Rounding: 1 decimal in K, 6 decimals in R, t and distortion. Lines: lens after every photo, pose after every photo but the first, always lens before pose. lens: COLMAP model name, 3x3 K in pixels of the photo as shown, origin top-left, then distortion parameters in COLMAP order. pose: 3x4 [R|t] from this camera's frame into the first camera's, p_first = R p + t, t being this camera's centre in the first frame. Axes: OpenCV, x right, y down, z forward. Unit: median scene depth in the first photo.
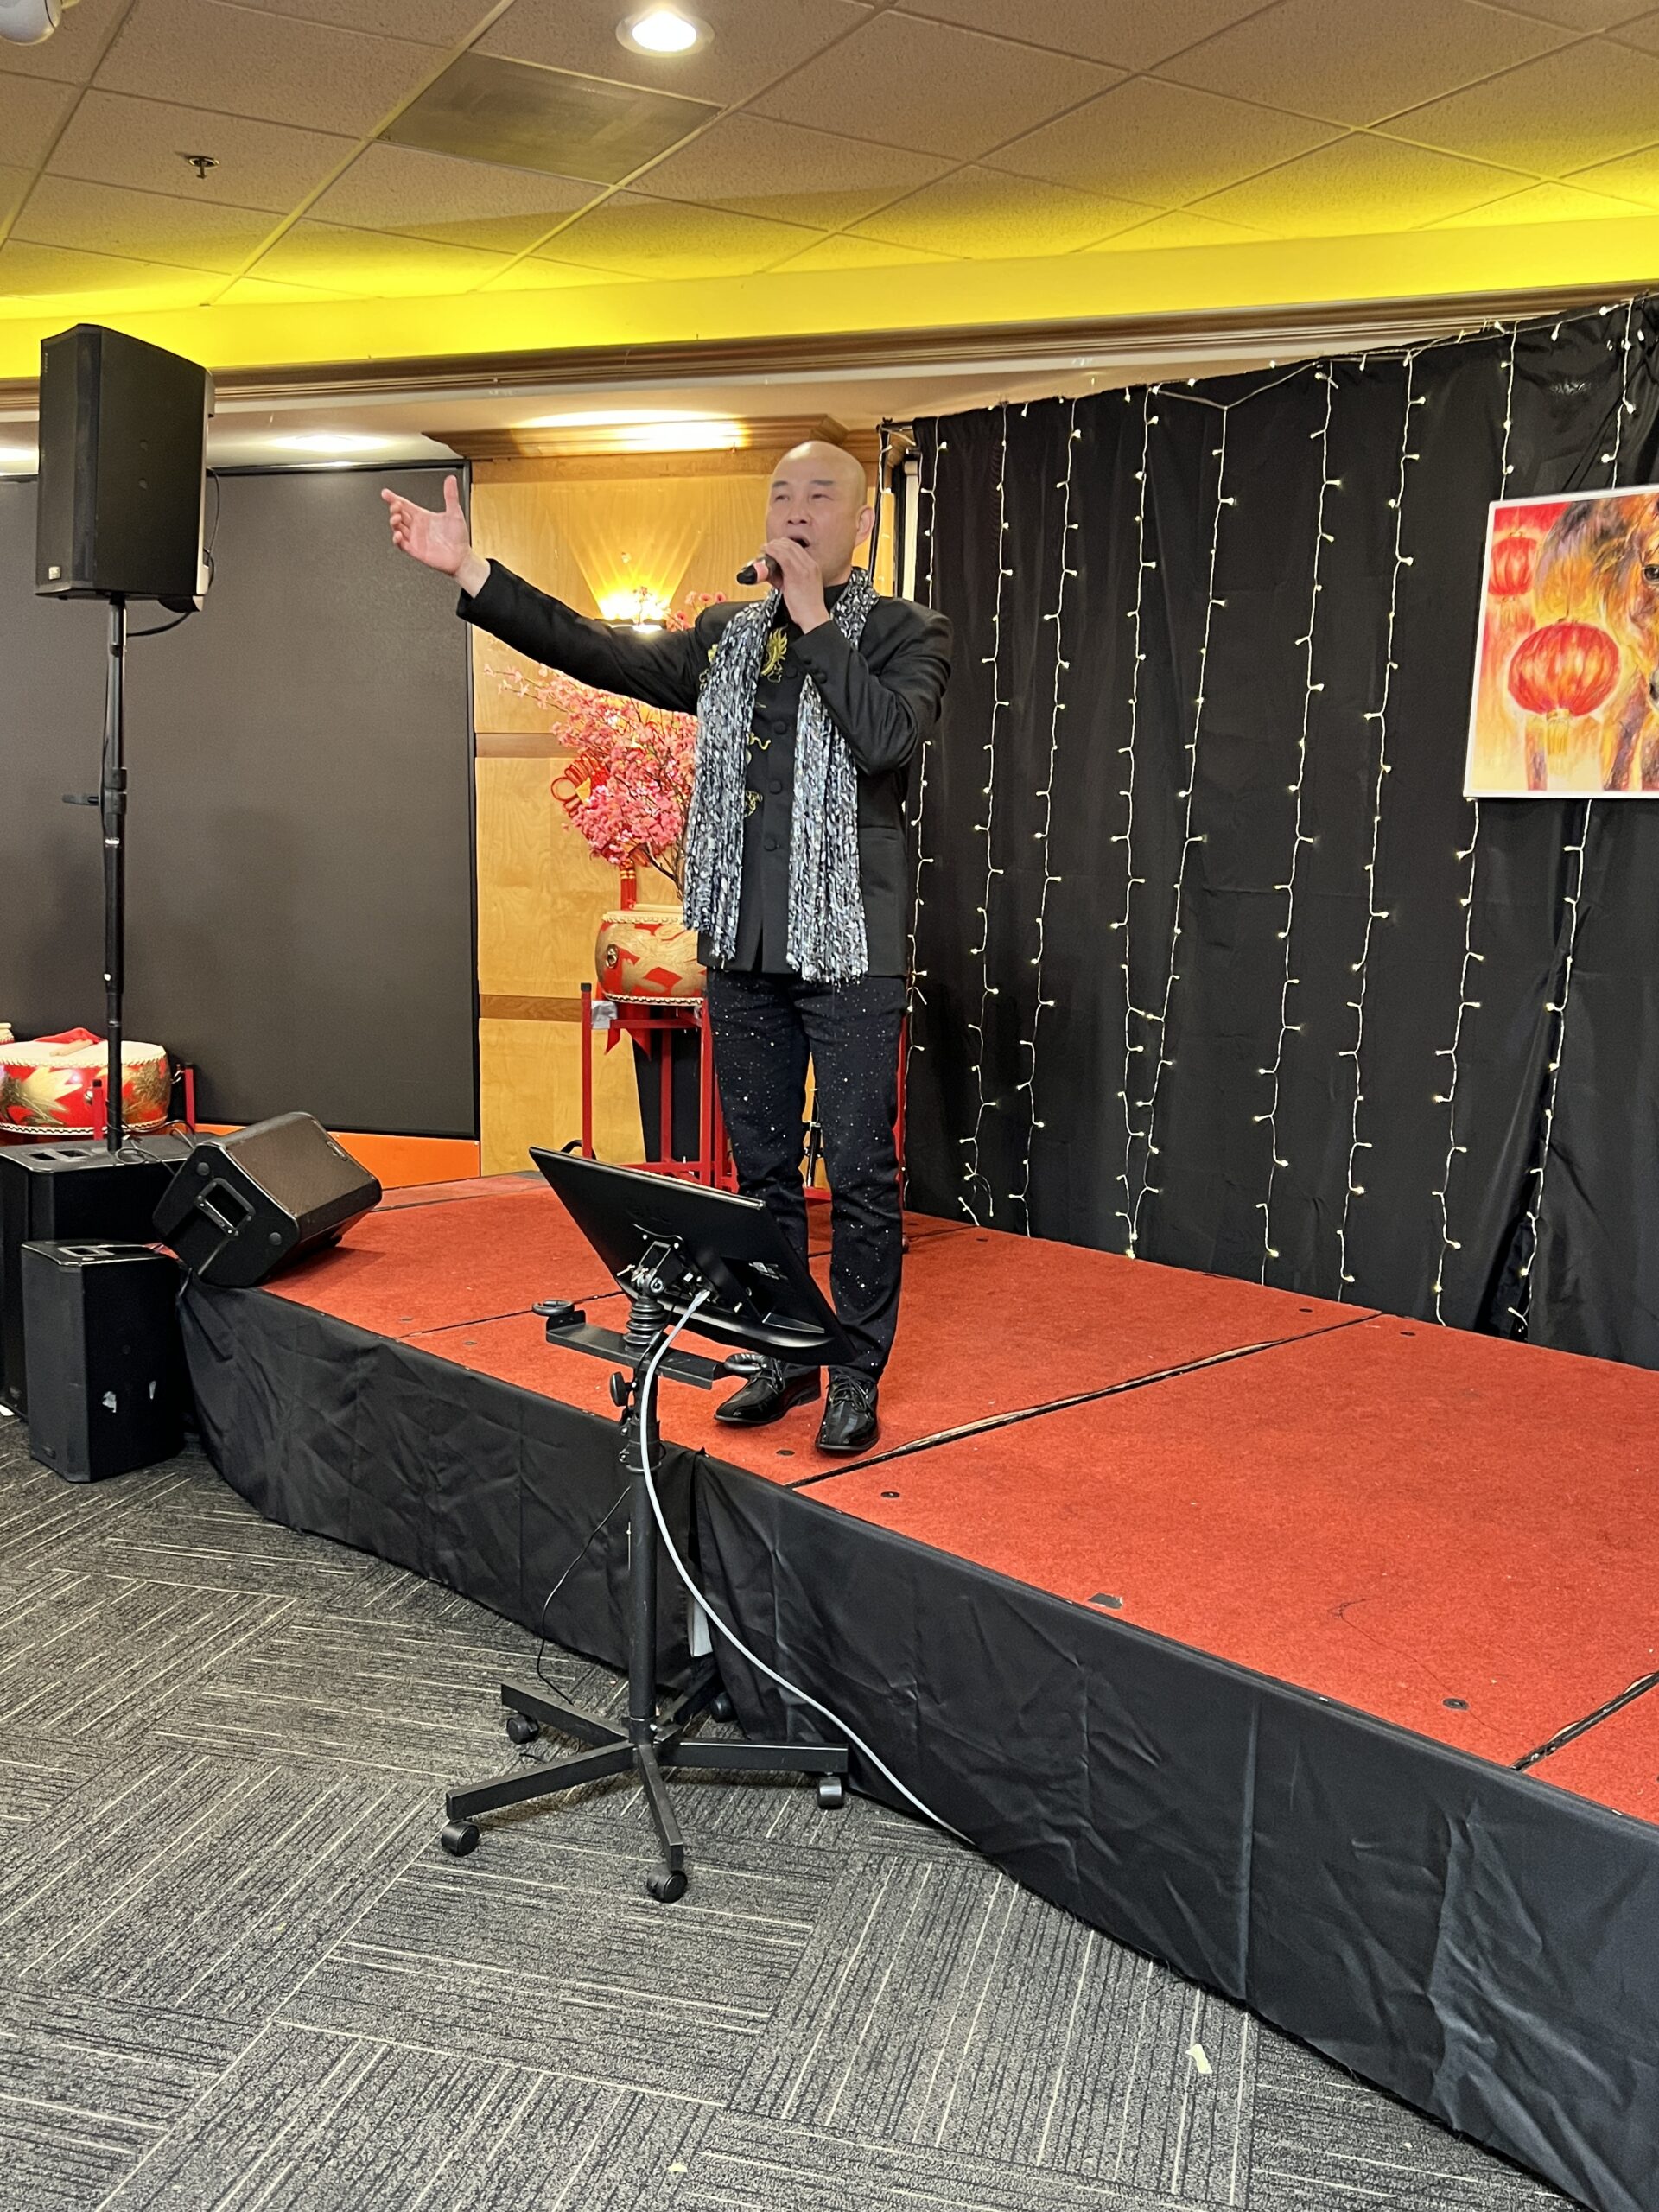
lens RADIAL K [[1916.9, 0, 882.0], [0, 1916.9, 1103.1], [0, 0, 1]] dist [0.010983, 0.000699]
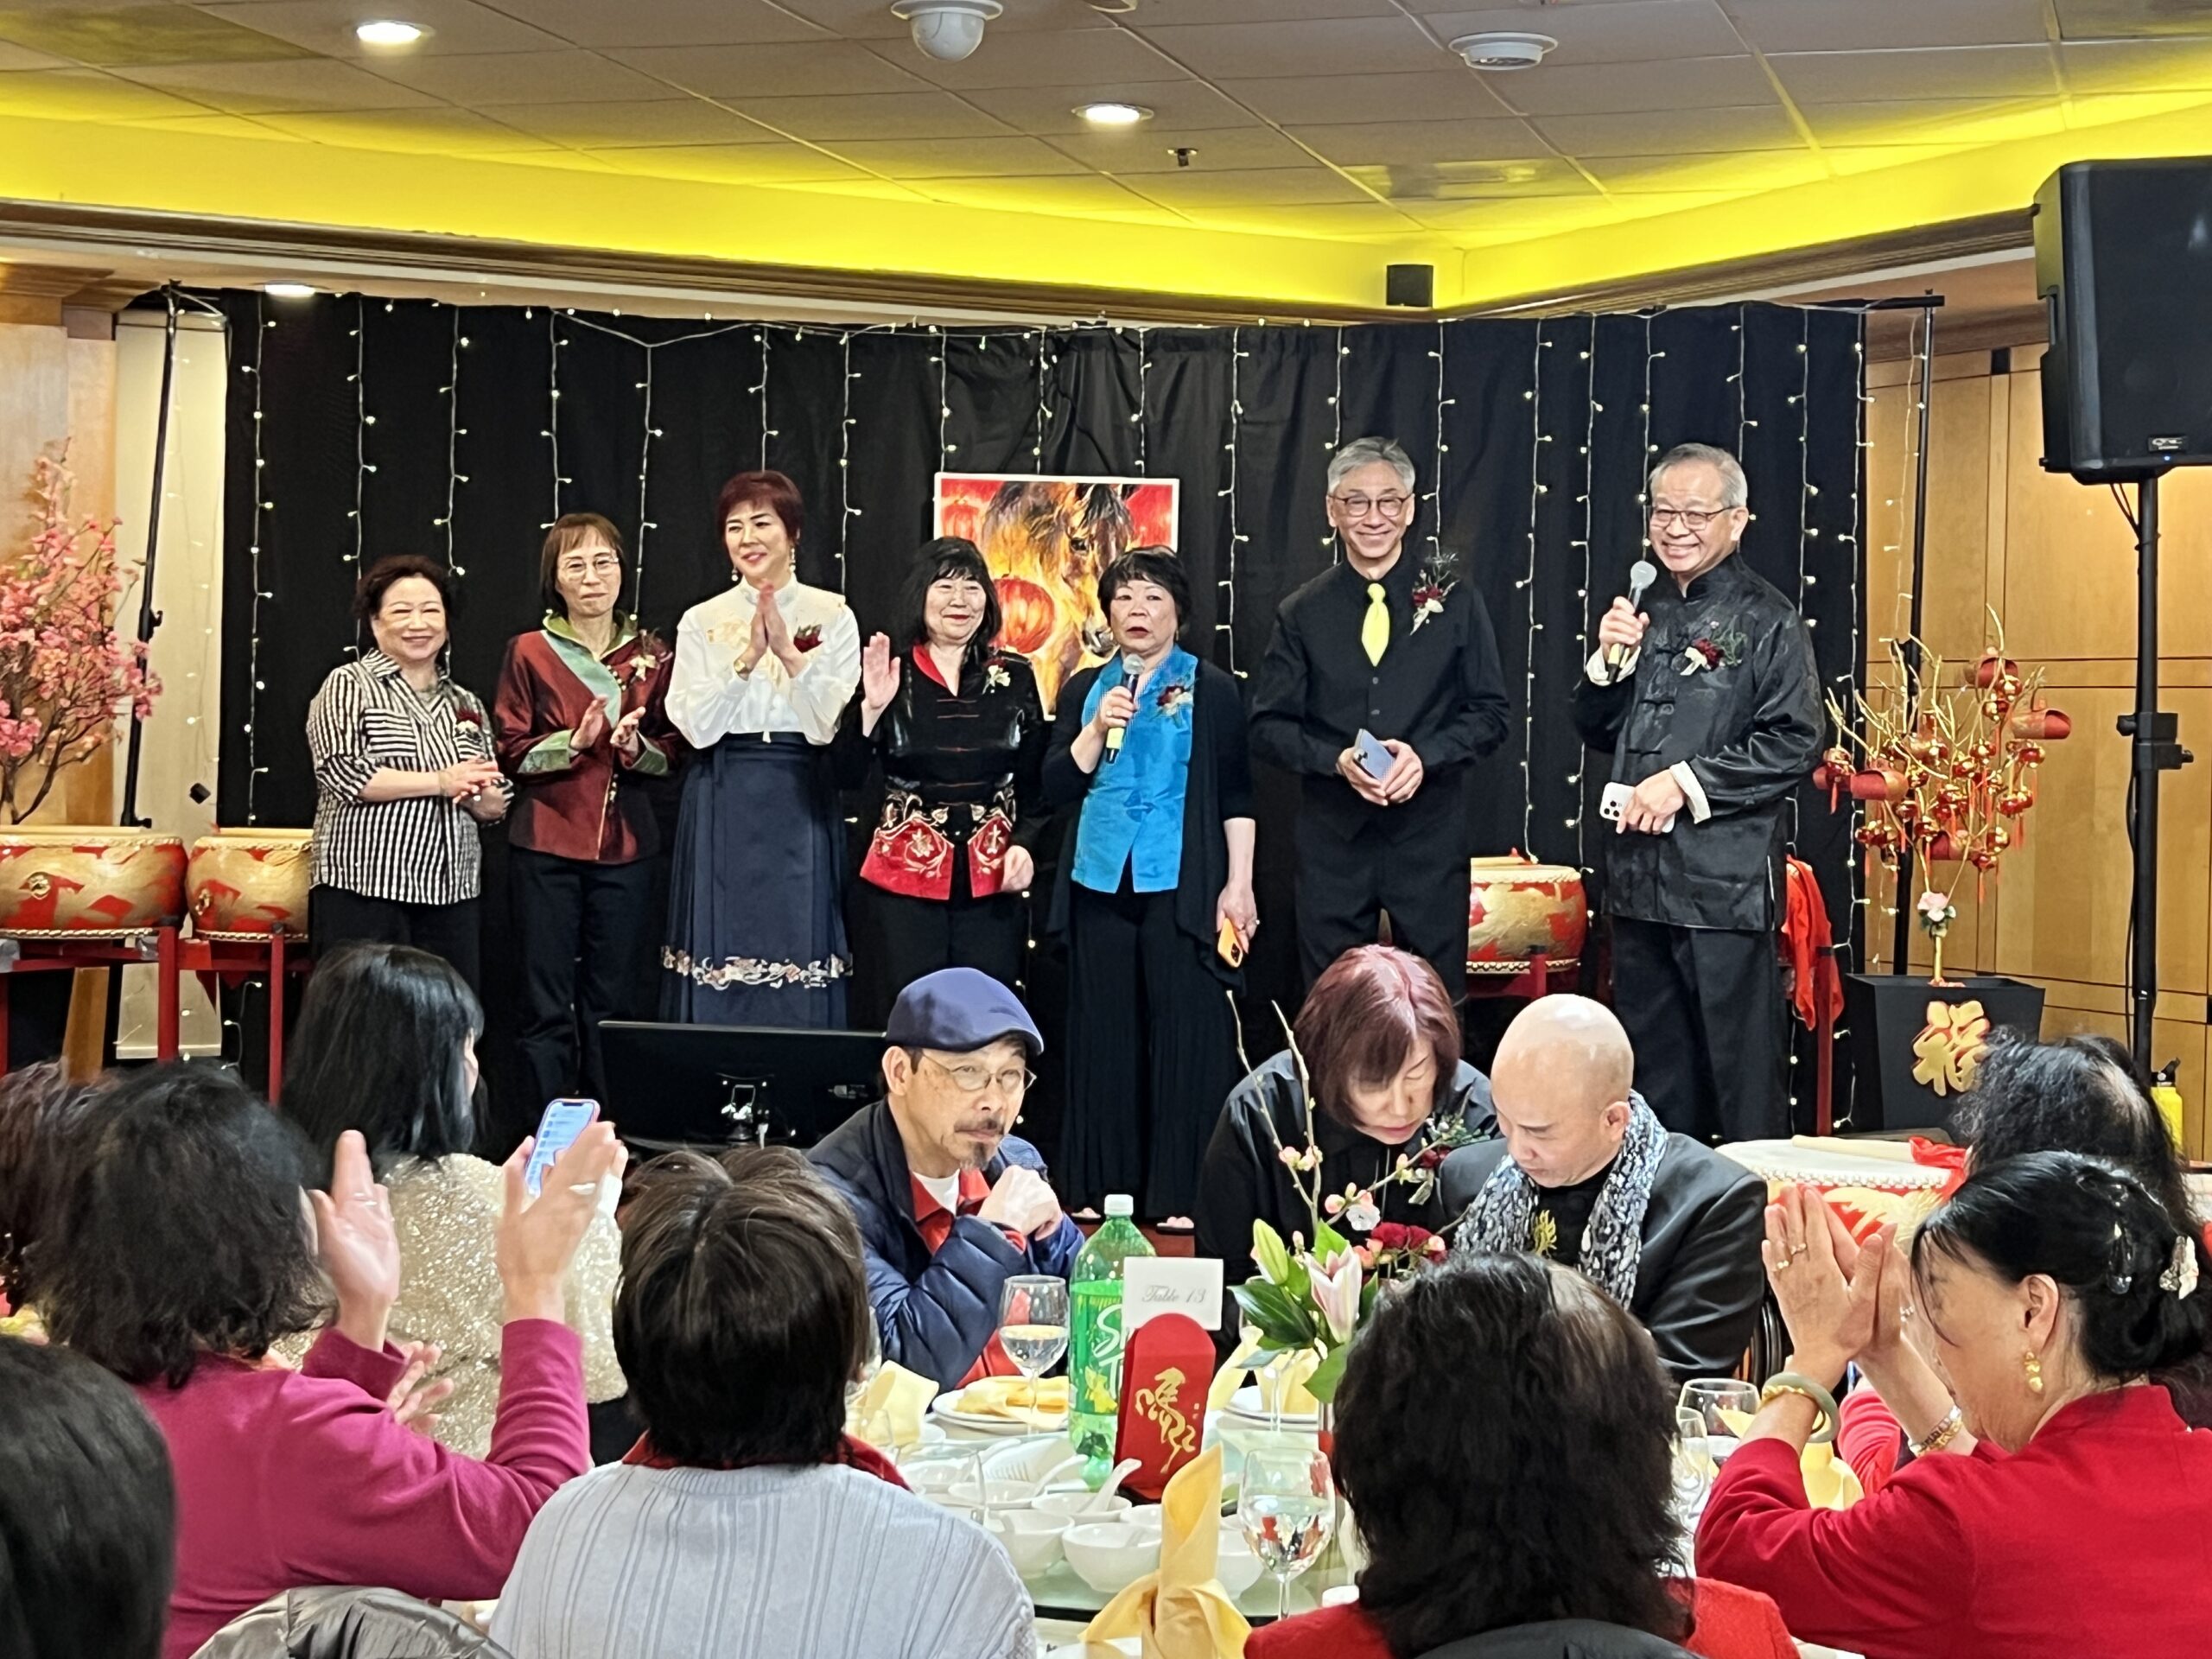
lens RADIAL K [[3575.1, 0, 1104.7], [0, 3575.1, 779.9], [0, 0, 1]] dist [0.249548, -0.838745]
pose [[0.732063, -0.015195, 0.681067, -1.133547], [0.087111, 0.993632, -0.071465, 0.045408], [-0.675644, 0.111645, 0.728725, -0.676341]]
